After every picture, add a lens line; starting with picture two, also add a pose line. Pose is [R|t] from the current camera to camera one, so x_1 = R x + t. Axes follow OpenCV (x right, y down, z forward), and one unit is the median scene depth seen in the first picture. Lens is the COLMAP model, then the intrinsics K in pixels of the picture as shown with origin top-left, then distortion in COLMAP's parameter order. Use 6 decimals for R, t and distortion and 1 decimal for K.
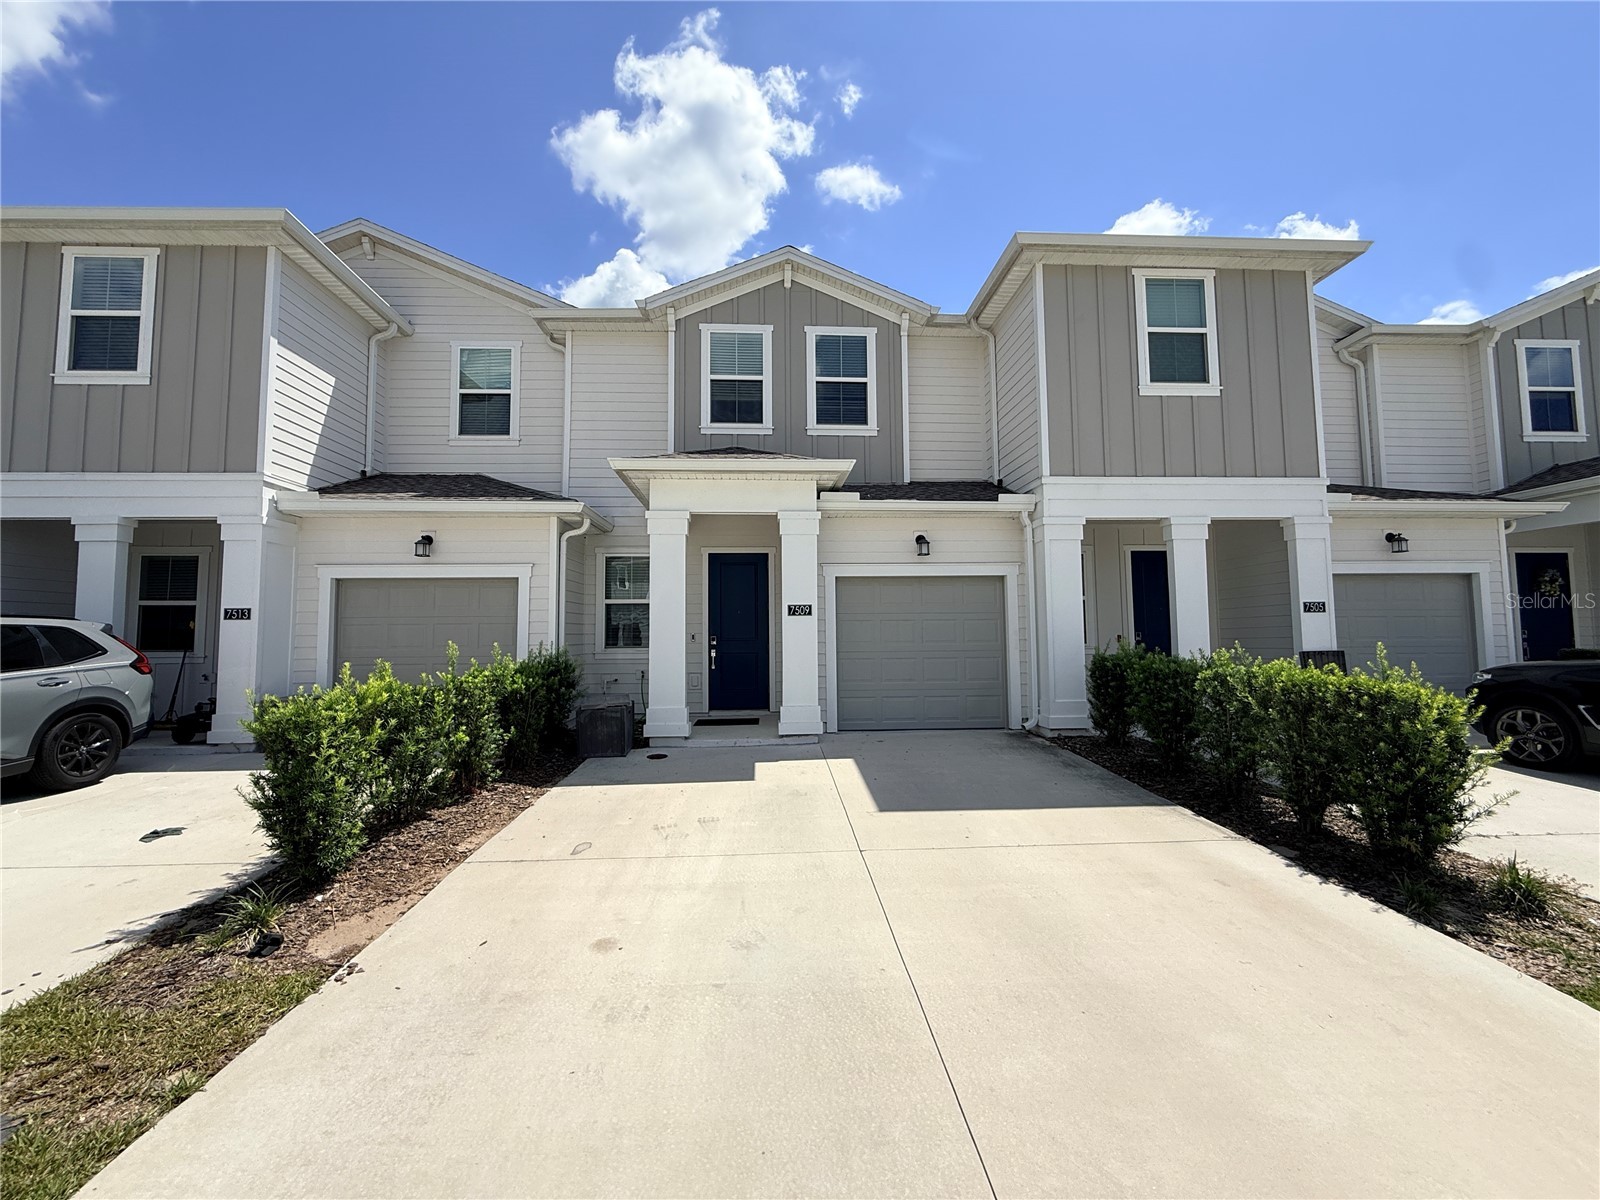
lens RADIAL K [[642.9, 0, 795.8], [0, 642.9, 598.7], [0, 0, 1]] dist [0.000440, 0.000075]
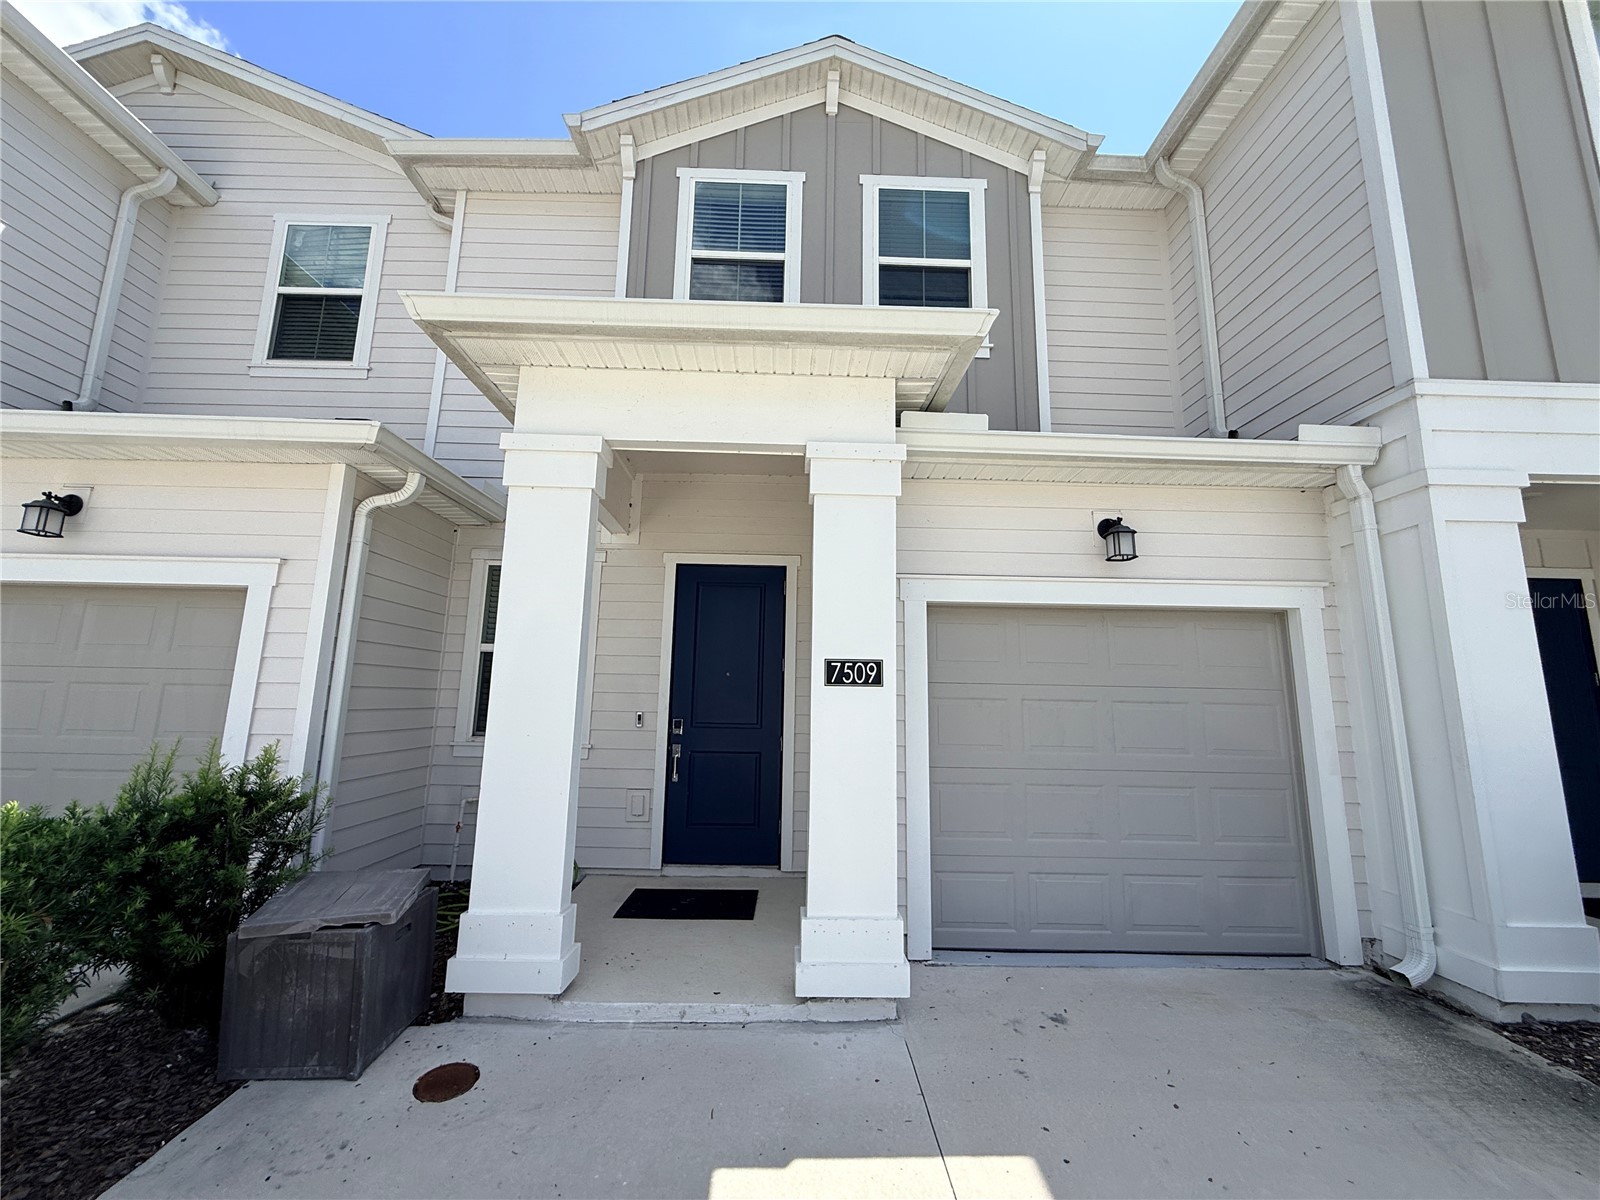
lens RADIAL K [[642.9, 0, 795.8], [0, 642.9, 598.7], [0, 0, 1]] dist [0.000440, 0.000075]
pose [[0.998991, 0.021118, -0.039633, -0.013564], [-0.024943, 0.994809, -0.098653, 0.010302], [0.037344, 0.099542, 0.994332, 0.487537]]
